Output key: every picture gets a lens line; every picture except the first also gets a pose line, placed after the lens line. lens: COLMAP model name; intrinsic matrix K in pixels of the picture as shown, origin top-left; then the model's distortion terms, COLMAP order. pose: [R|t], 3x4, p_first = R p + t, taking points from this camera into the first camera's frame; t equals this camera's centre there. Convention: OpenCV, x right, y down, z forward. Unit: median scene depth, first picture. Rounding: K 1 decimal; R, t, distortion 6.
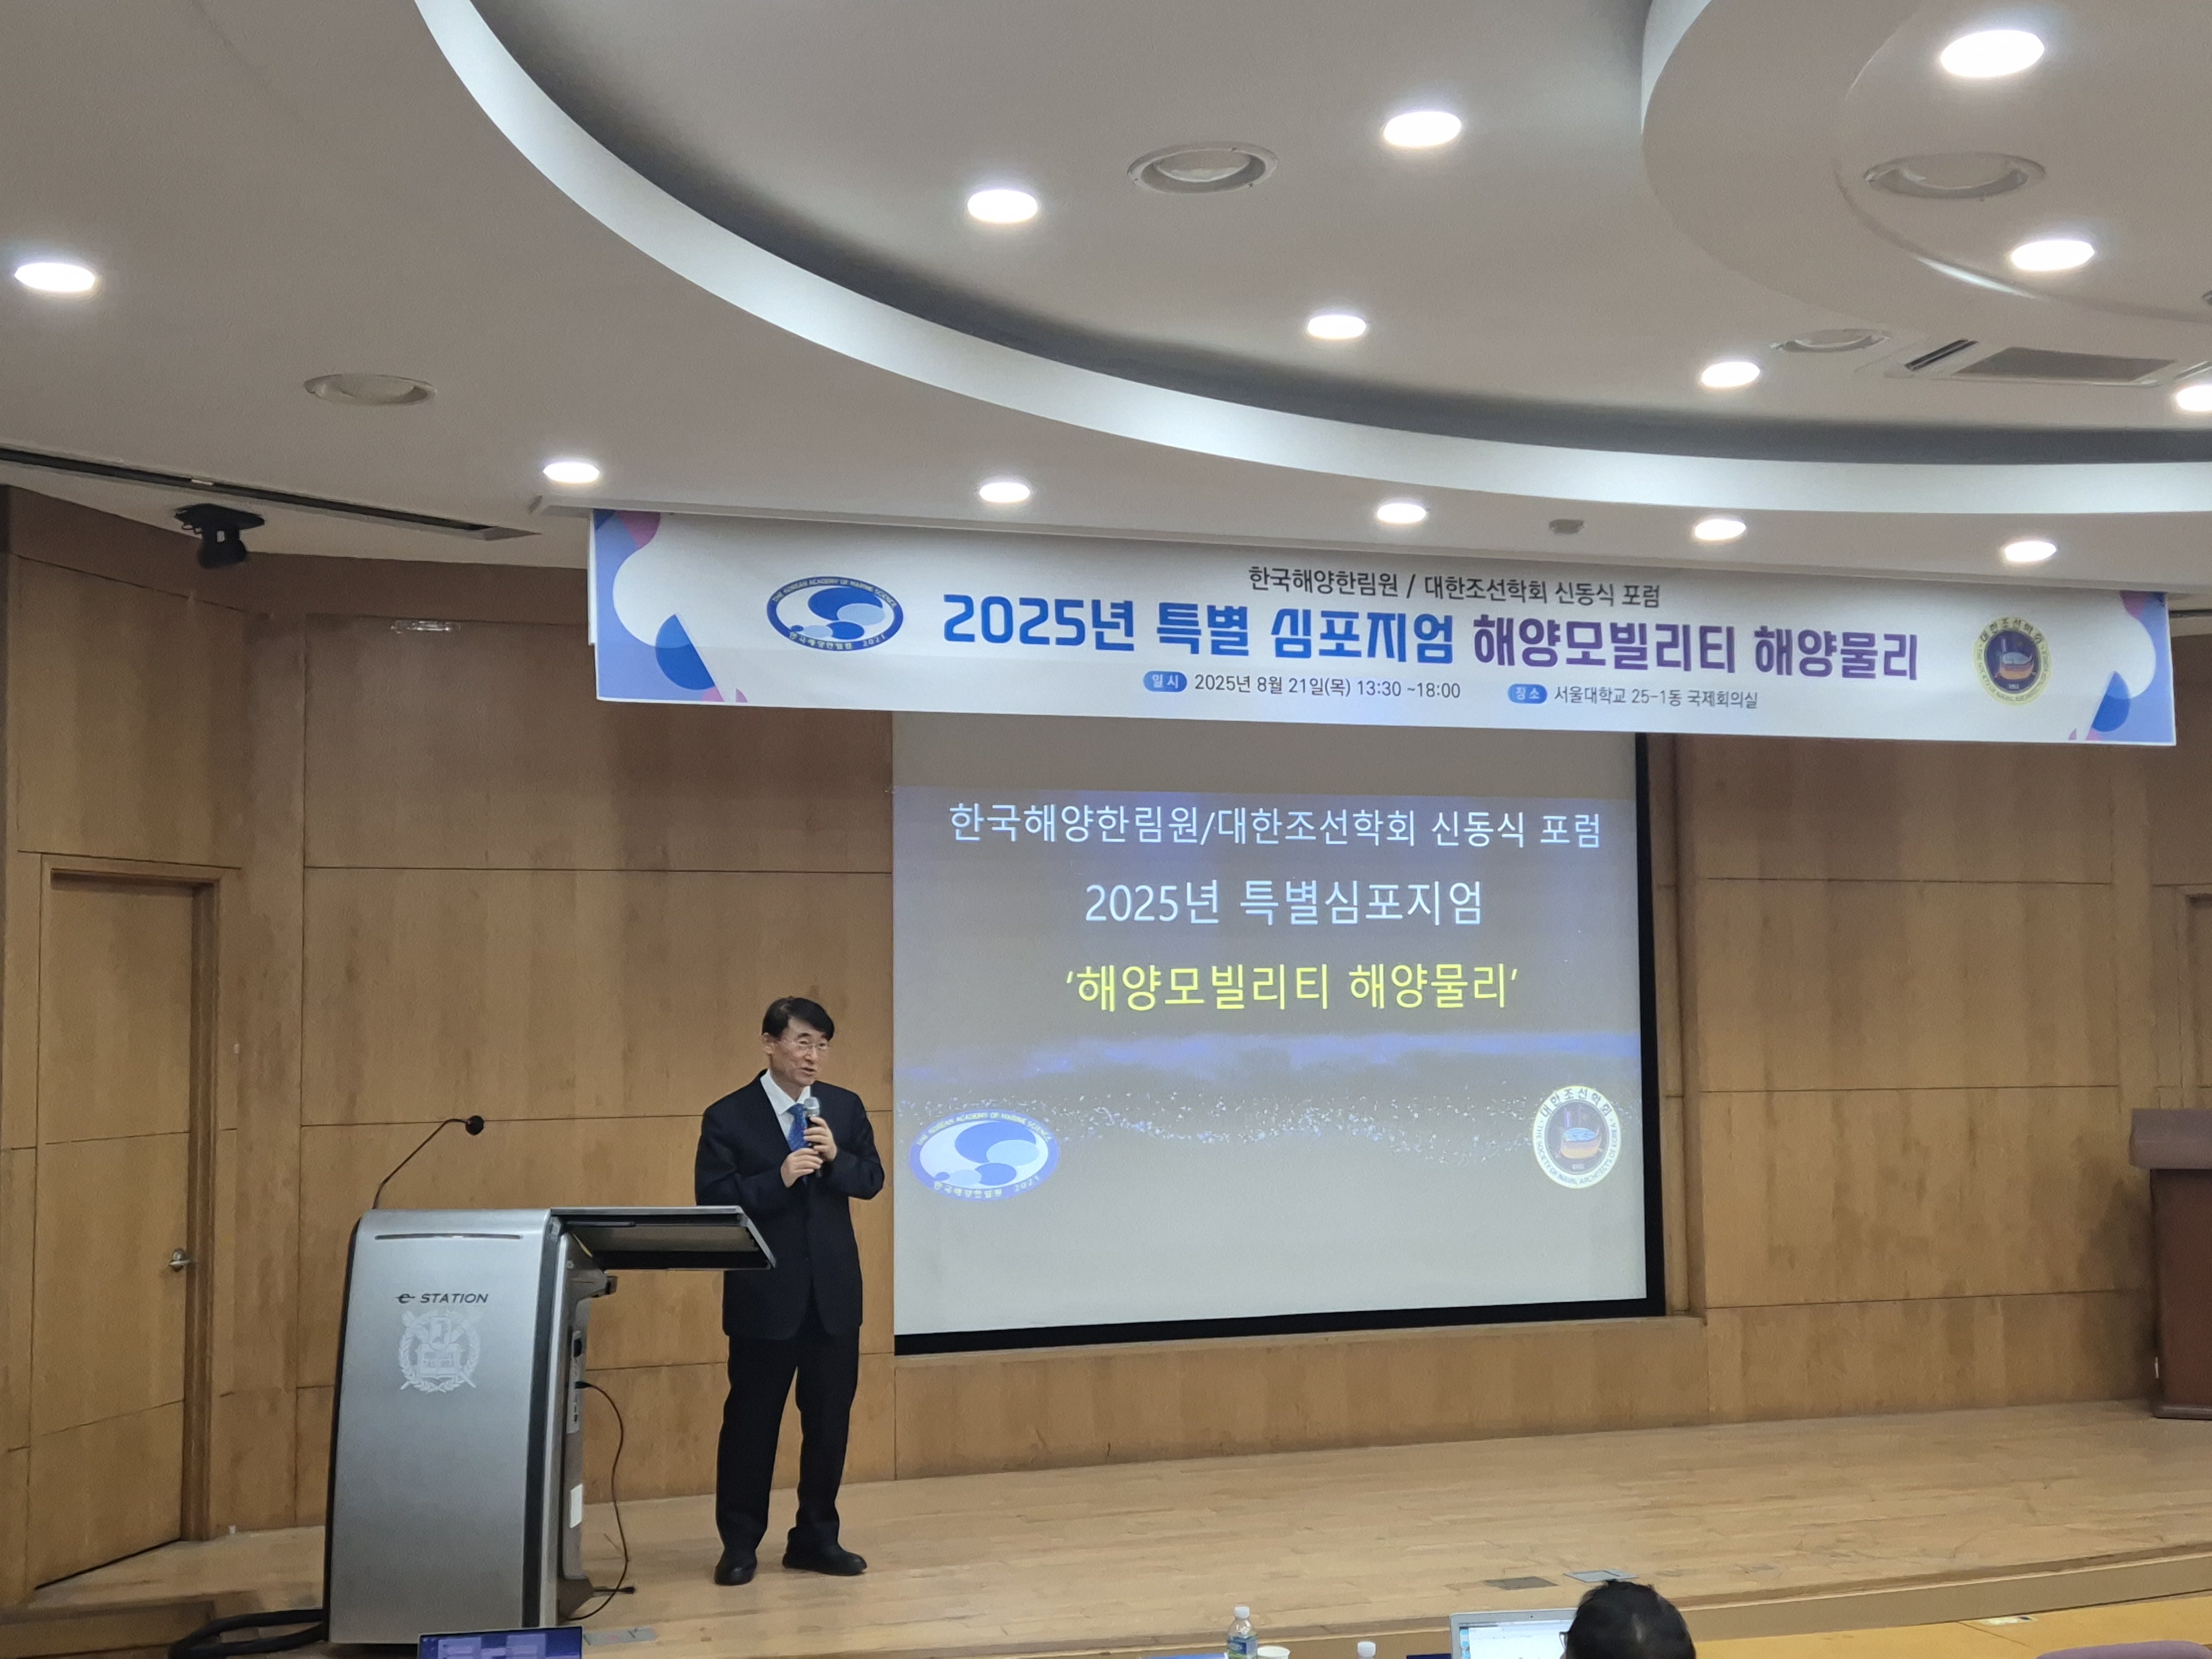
lens RADIAL K [[2674.3, 0, 1087.2], [0, 2674.3, 855.2], [0, 0, 1]] dist [0.082381, 0.000000]
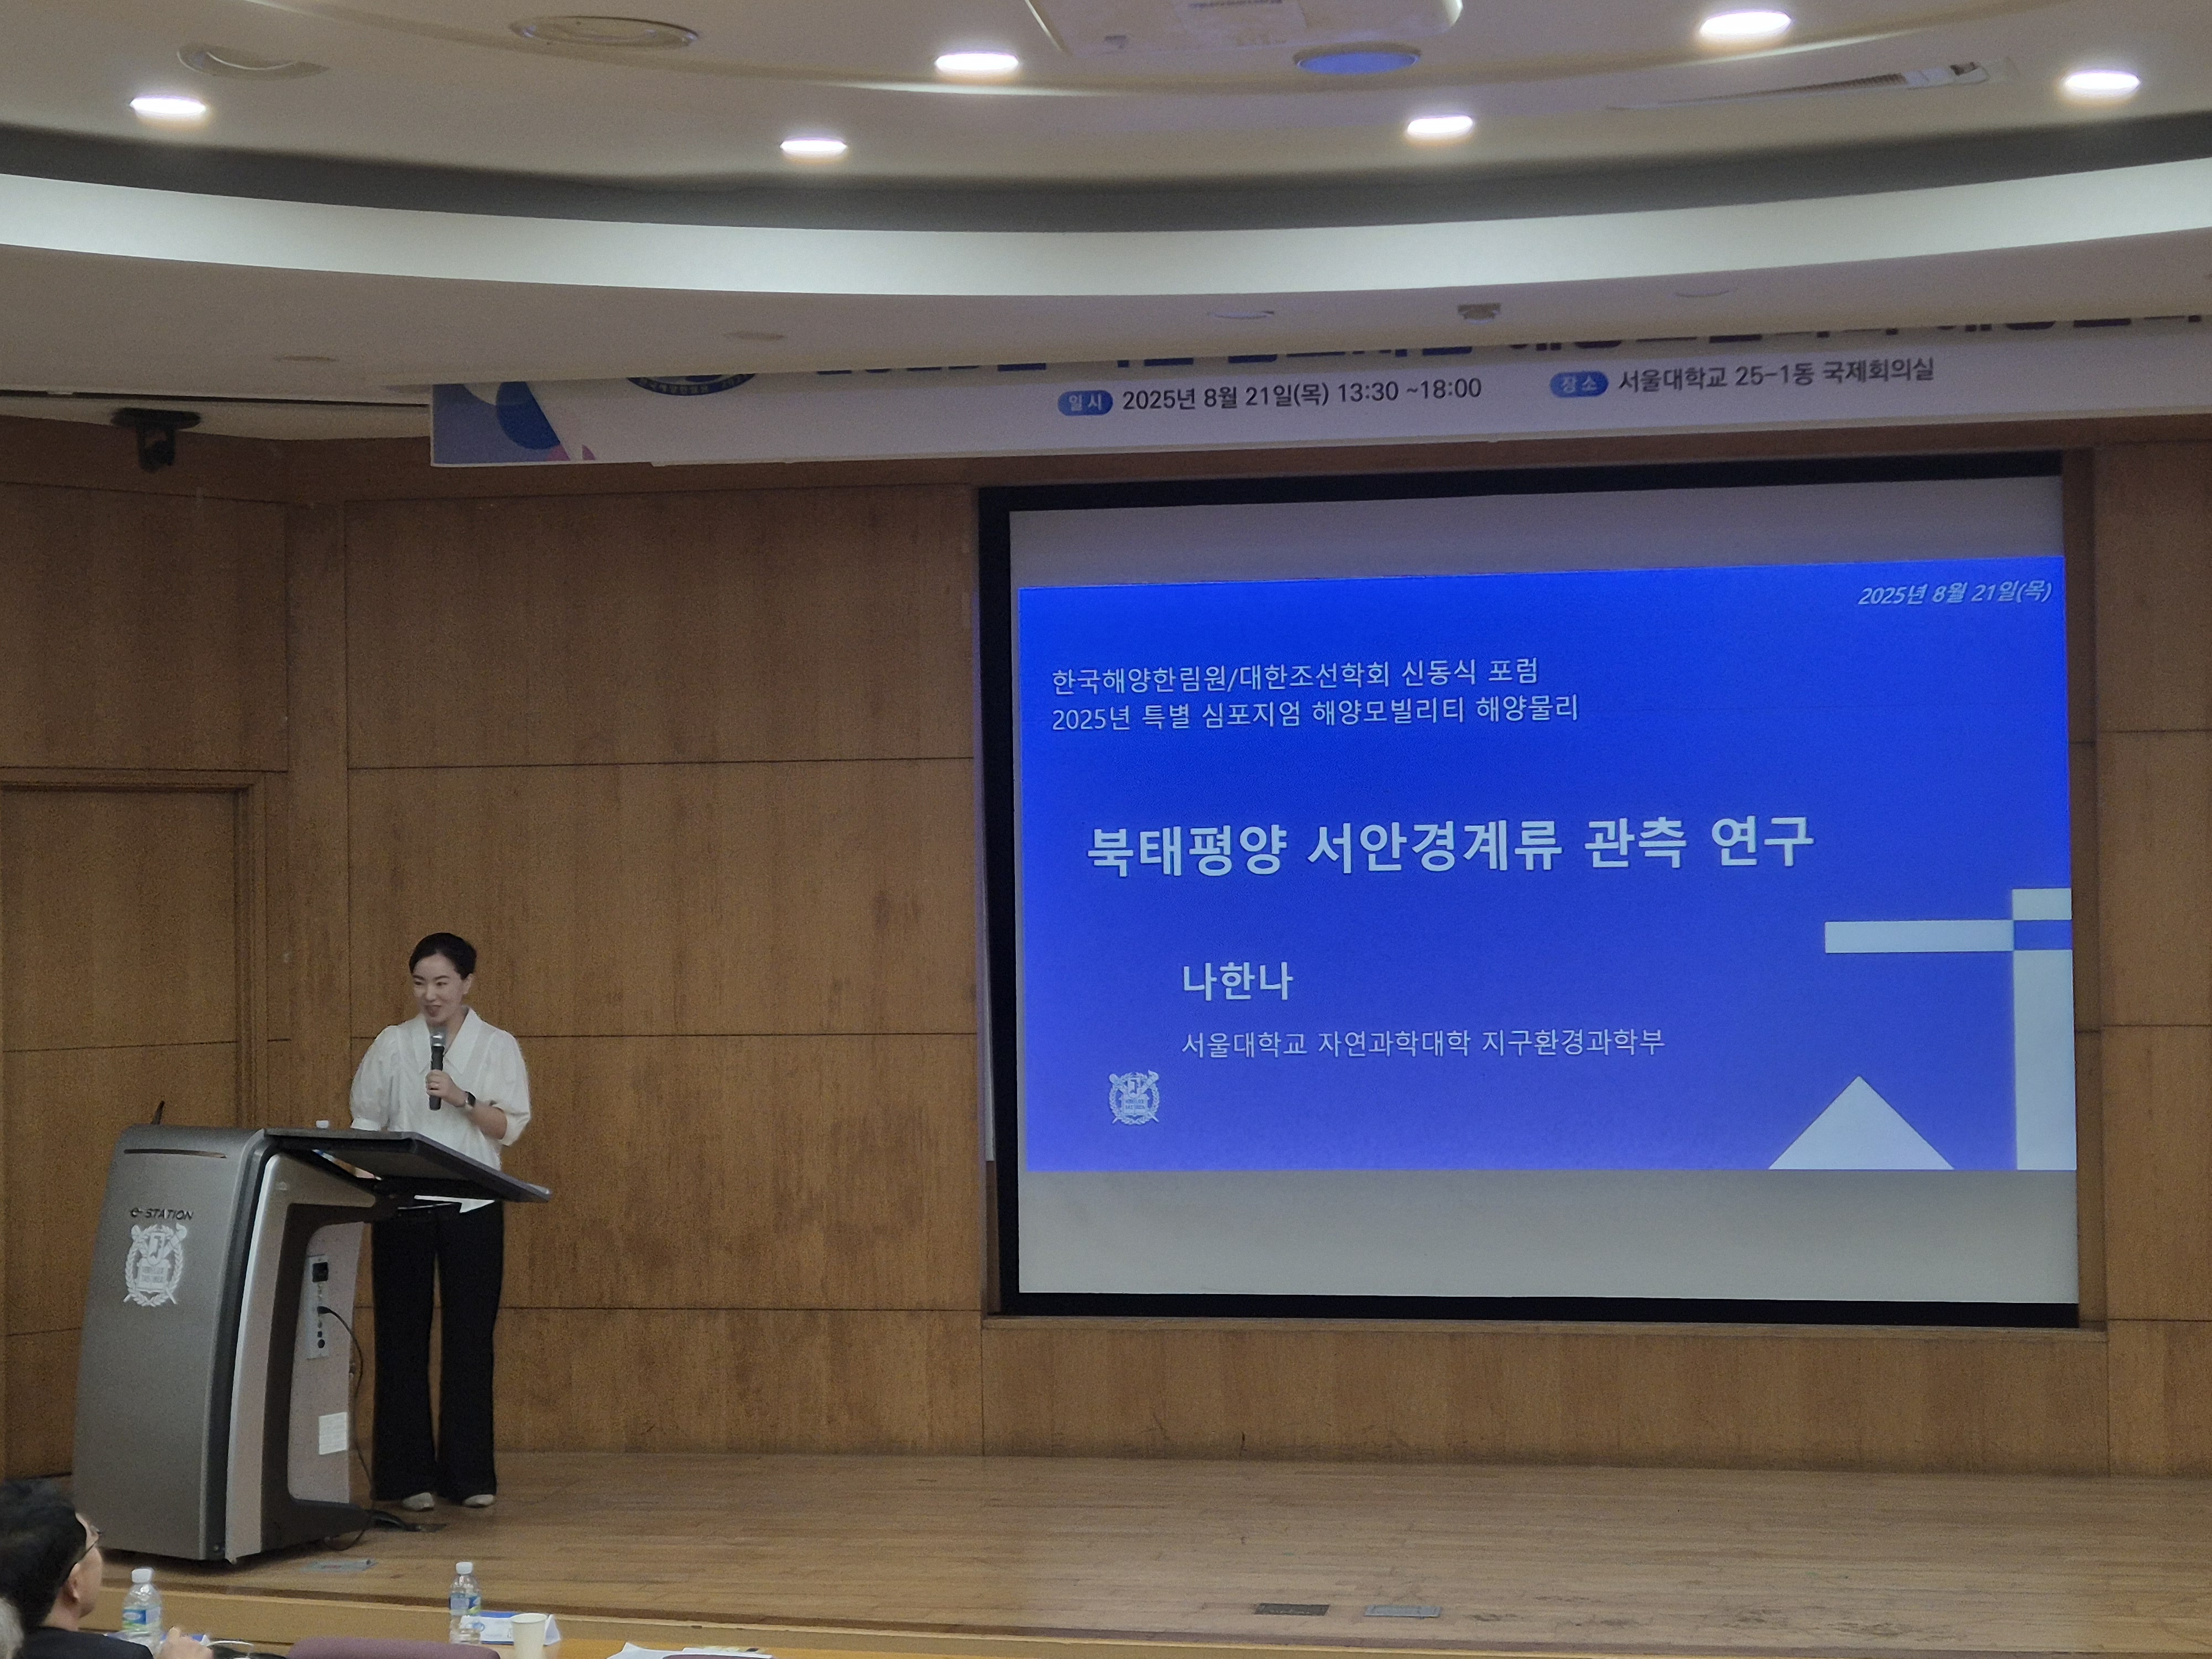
lens RADIAL K [[3695.9, 0, 1098.2], [0, 3695.9, 877.8], [0, 0, 1]] dist [0.087458, 0.000000]
pose [[0.866433, -0.003748, -0.499279, 0.576446], [0.032541, 0.998270, 0.048978, -0.012038], [0.498232, -0.058683, 0.865056, -0.007859]]
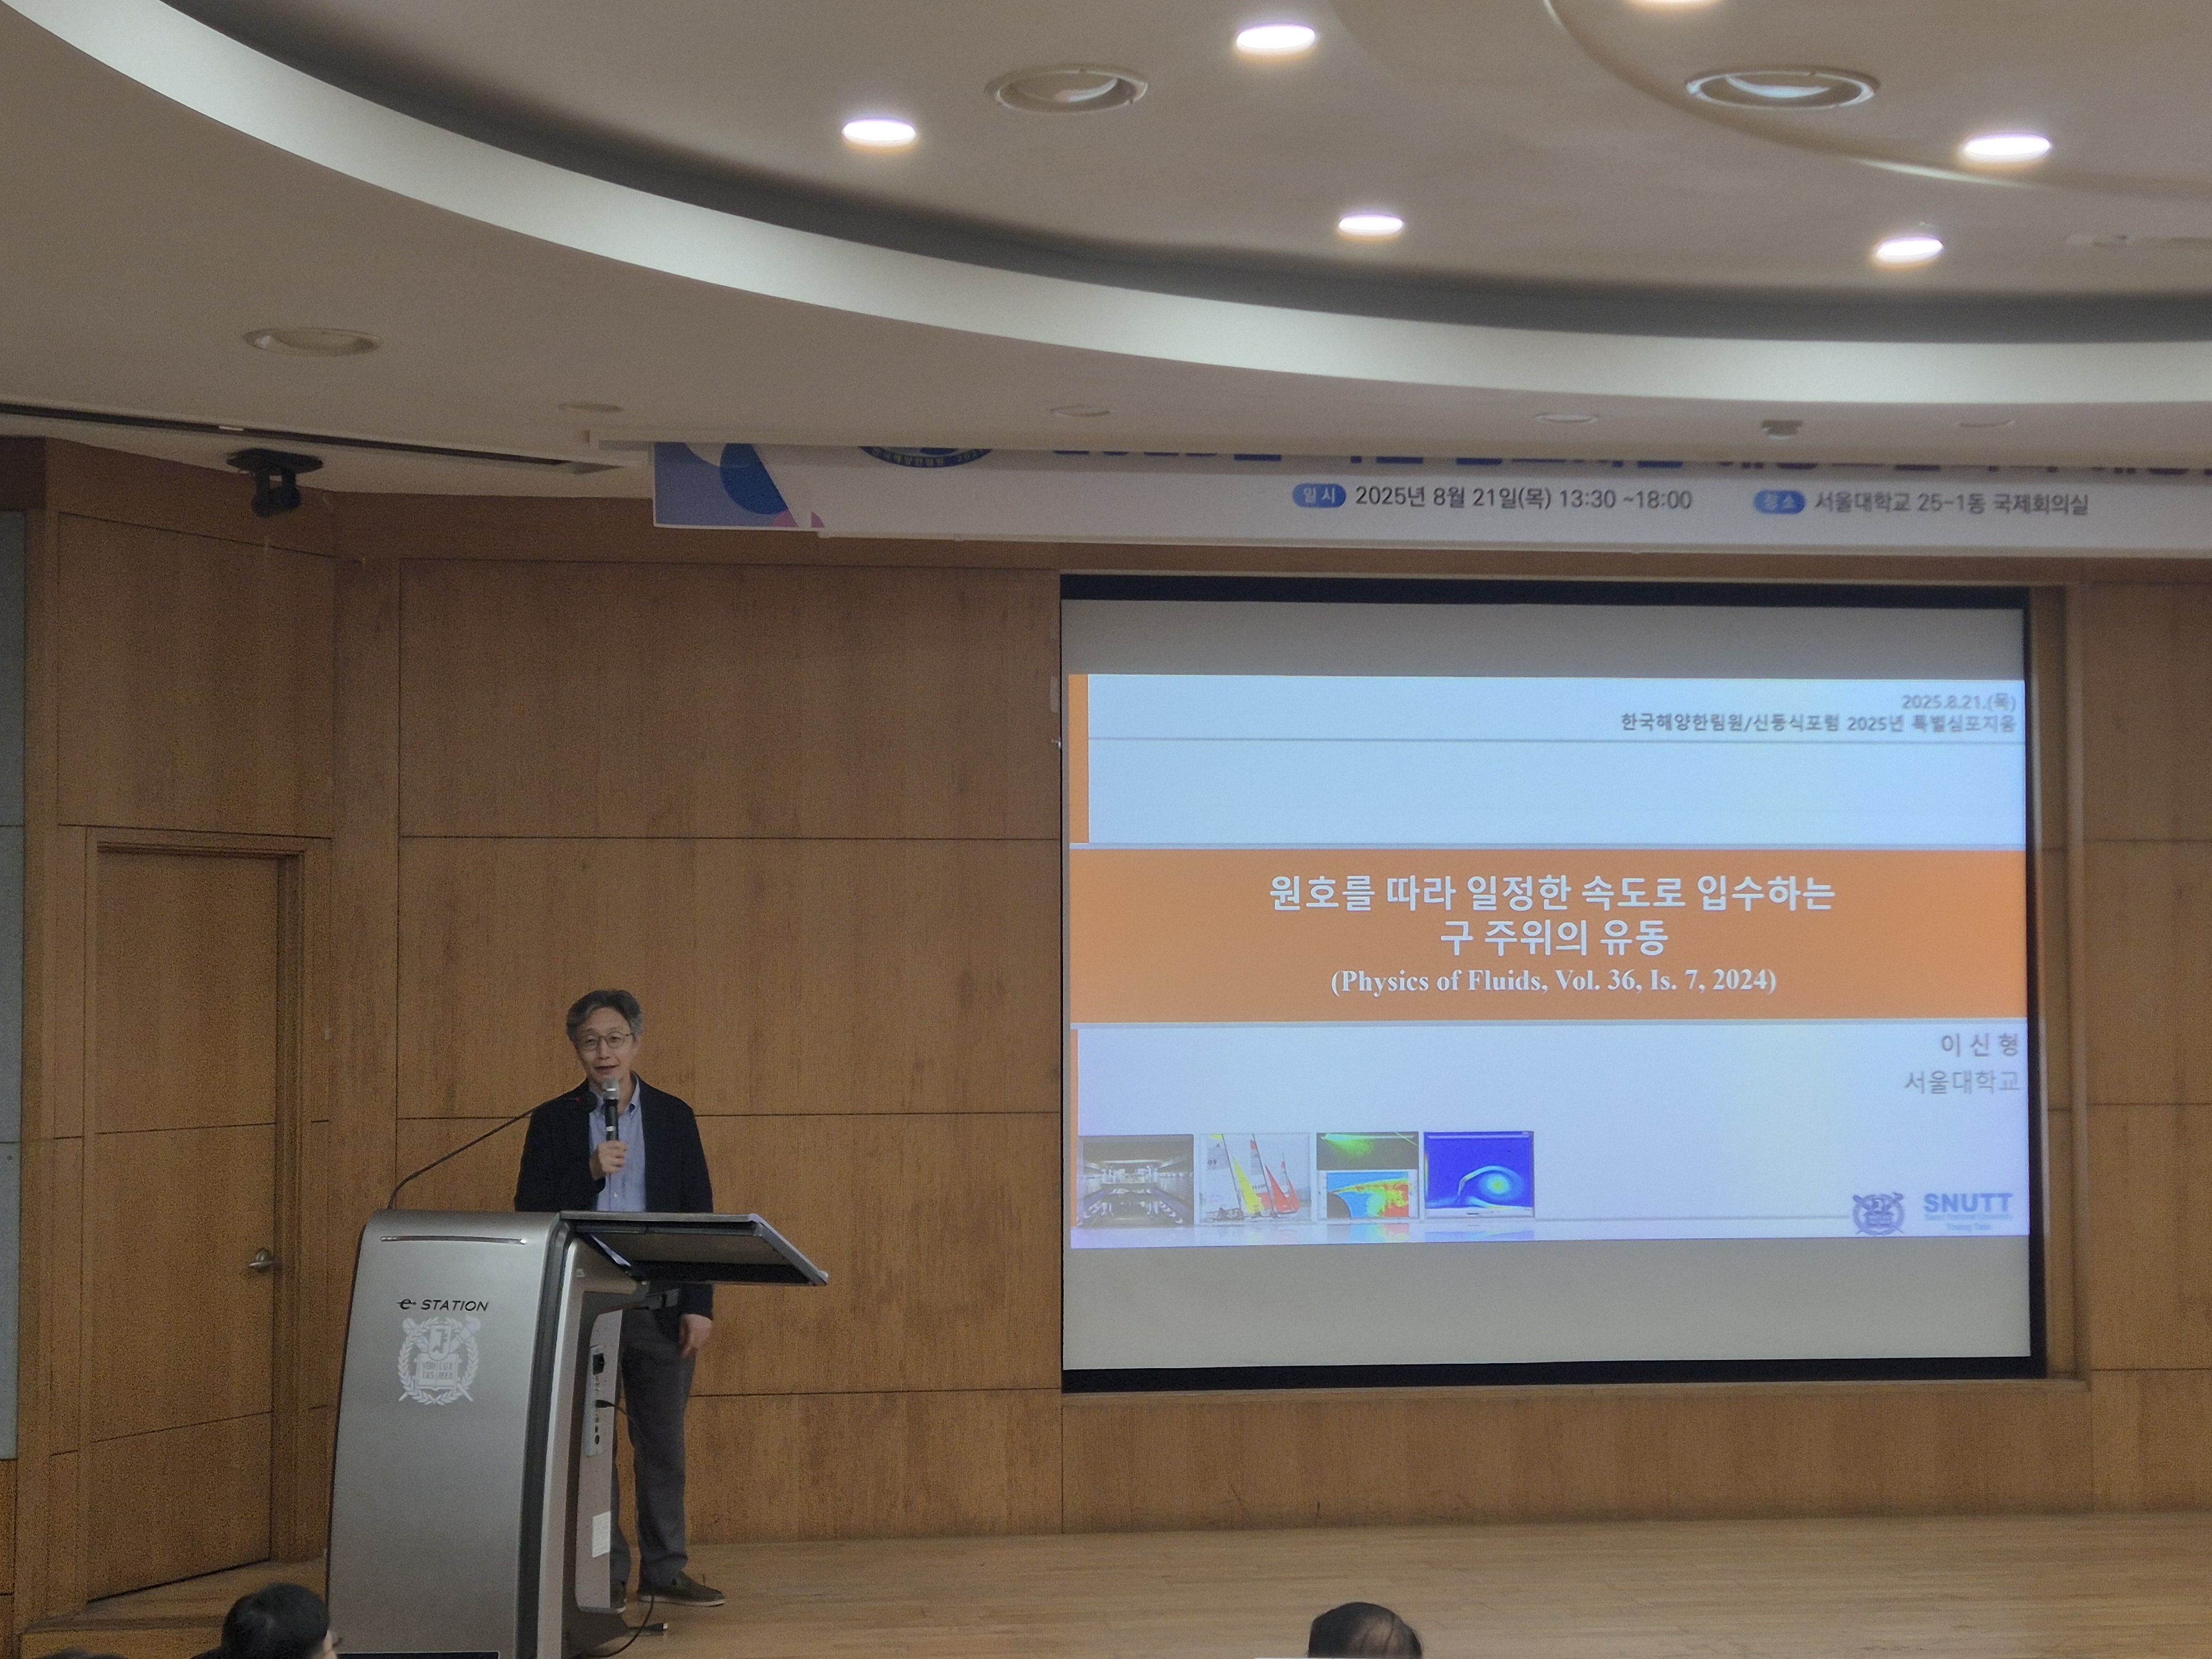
lens RADIAL K [[3434.4, 0, 1107.0], [0, 3434.4, 867.0], [0, 0, 1]] dist [0.089587, 0.000000]
pose [[0.978720, -0.000296, -0.205201, 0.178041], [0.005218, 0.999712, 0.023444, -0.010832], [0.205135, -0.024015, 0.978439, -0.091662]]
